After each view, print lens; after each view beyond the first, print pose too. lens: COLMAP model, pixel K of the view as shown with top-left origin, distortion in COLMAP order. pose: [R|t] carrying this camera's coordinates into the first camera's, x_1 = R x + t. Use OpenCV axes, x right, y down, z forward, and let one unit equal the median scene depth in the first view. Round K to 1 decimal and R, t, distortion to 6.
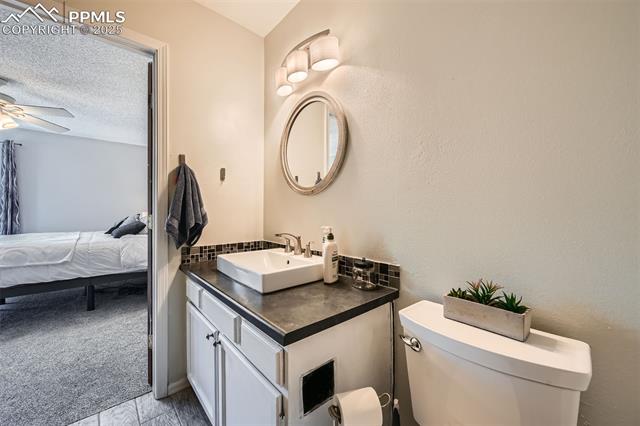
lens RADIAL K [[252.3, 0, 320.5], [0, 252.3, 212.9], [0, 0, 1]] dist [-0.003832, 0.000788]
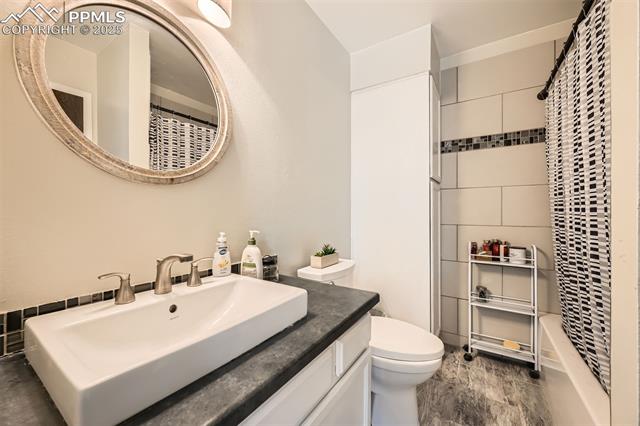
lens RADIAL K [[252.3, 0, 319.7], [0, 252.3, 211.8], [0, 0, 1]] dist [-0.003832, 0.000788]
pose [[-0.267544, -0.006994, 0.963520, -0.711583], [0.005081, 0.999950, 0.008670, -0.013097], [-0.963532, 0.007215, -0.267495, 0.826838]]
